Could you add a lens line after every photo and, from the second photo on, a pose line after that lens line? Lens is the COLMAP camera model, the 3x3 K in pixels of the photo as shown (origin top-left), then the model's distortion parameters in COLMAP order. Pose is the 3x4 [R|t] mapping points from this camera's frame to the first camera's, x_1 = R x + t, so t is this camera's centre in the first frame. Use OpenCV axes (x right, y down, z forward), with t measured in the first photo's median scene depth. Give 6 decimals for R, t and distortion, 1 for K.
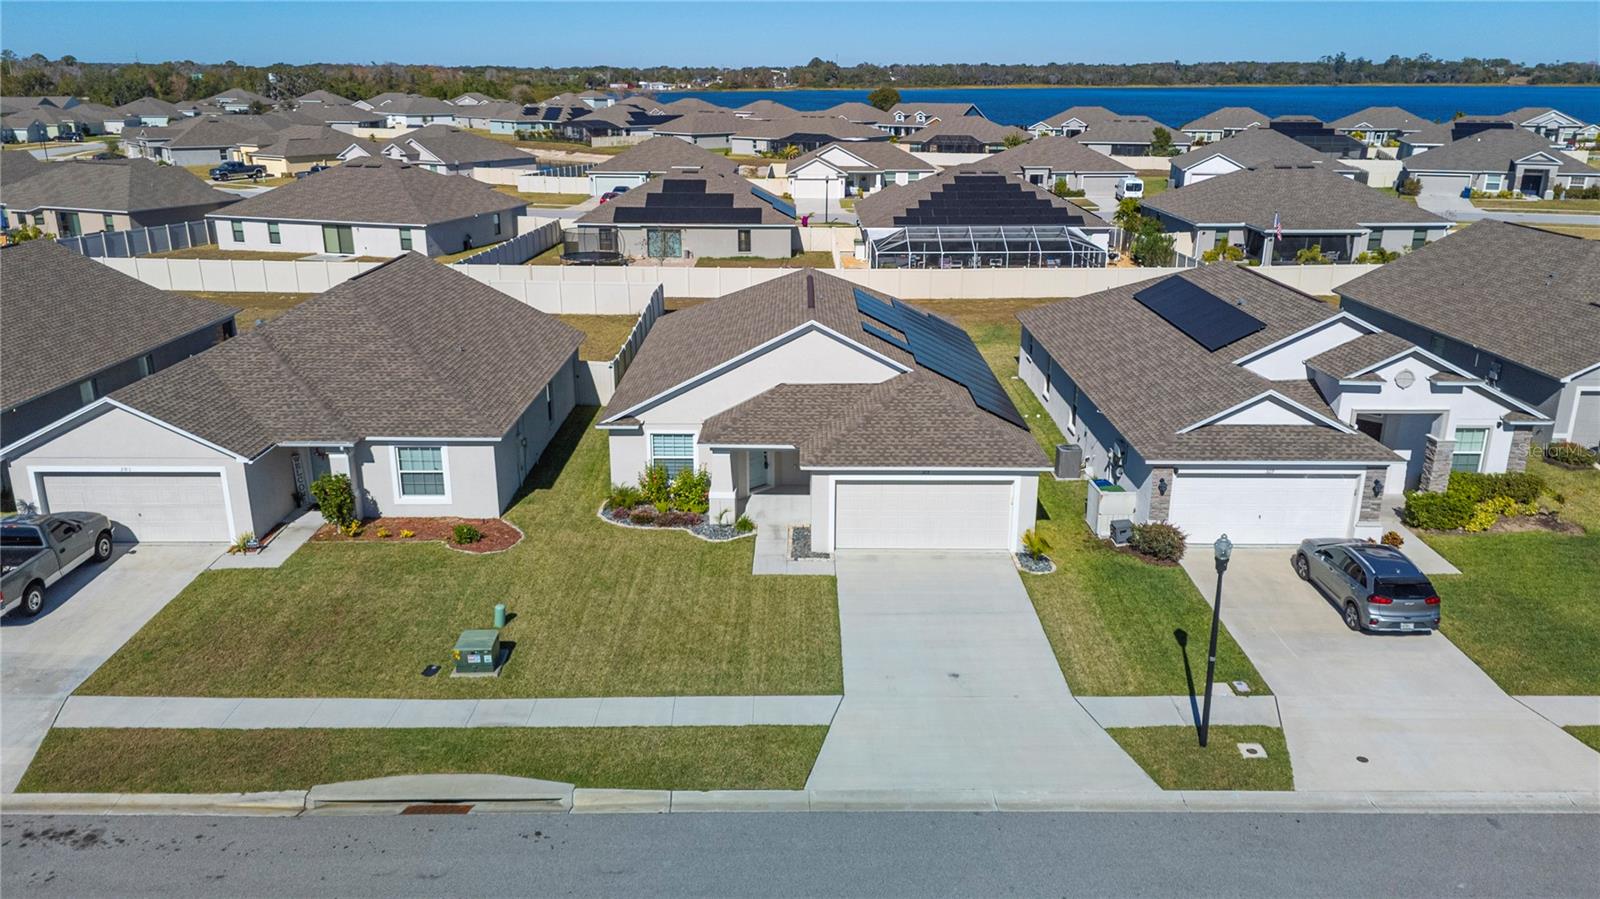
lens RADIAL K [[1185.9, 0, 800.0], [0, 1185.9, 449.5], [0, 0, 1]] dist [0.031262, -0.033604]
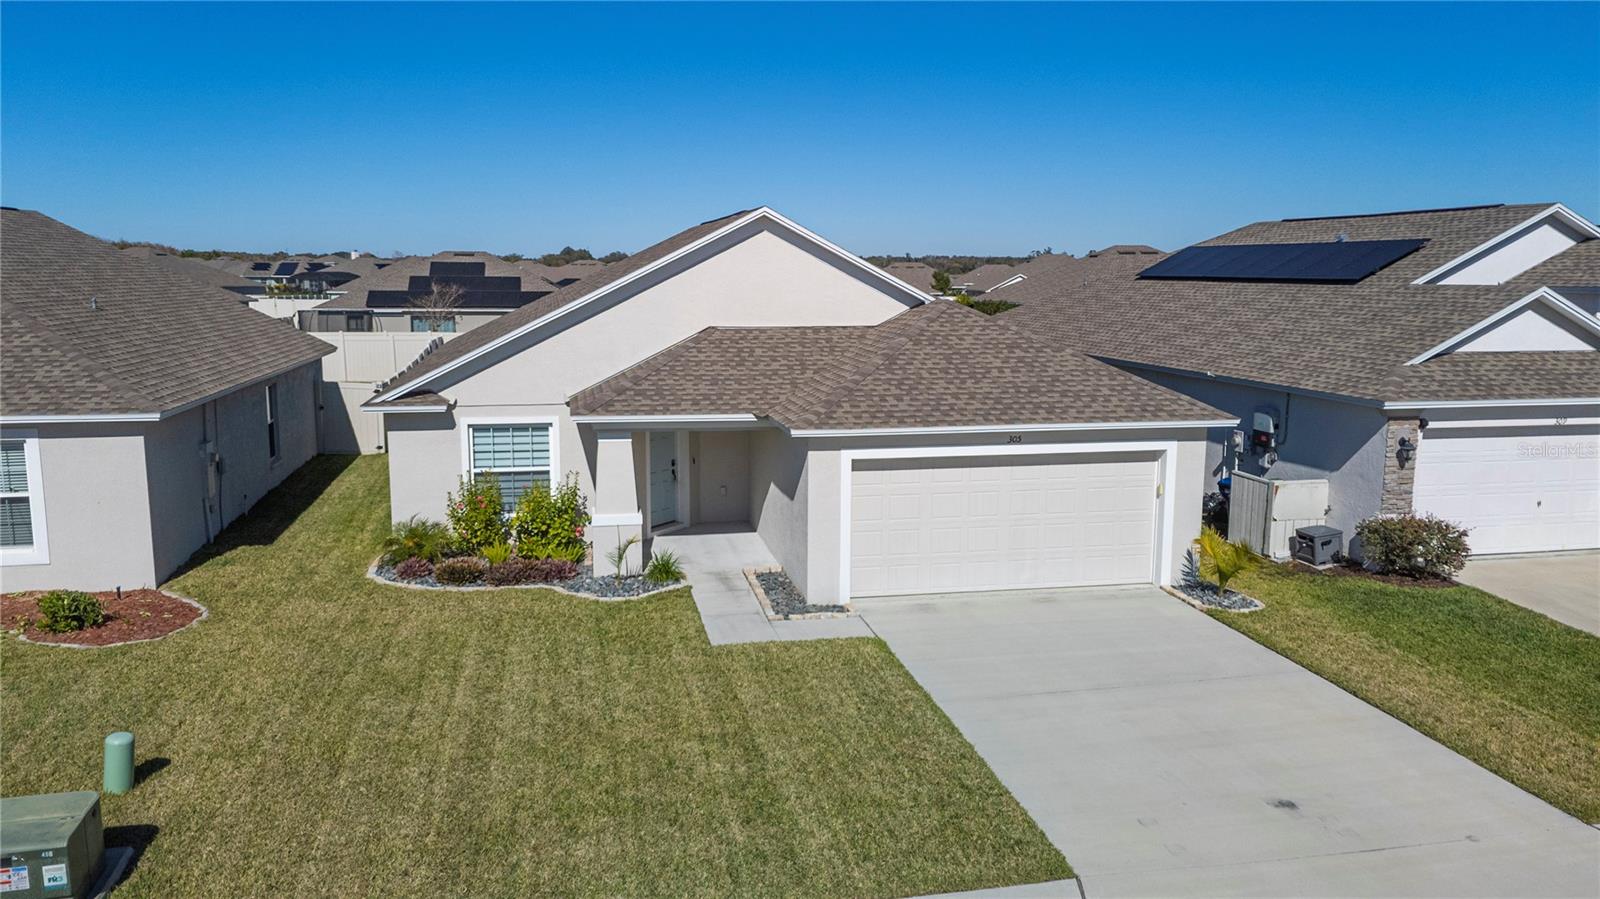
lens RADIAL K [[1185.9, 0, 800.0], [0, 1185.9, 449.5], [0, 0, 1]] dist [0.031262, -0.033604]
pose [[0.978664, -0.030520, 0.203186, -0.094989], [0.061973, 0.986698, -0.150288, 0.094827], [-0.195896, 0.159674, 0.967538, 0.480498]]
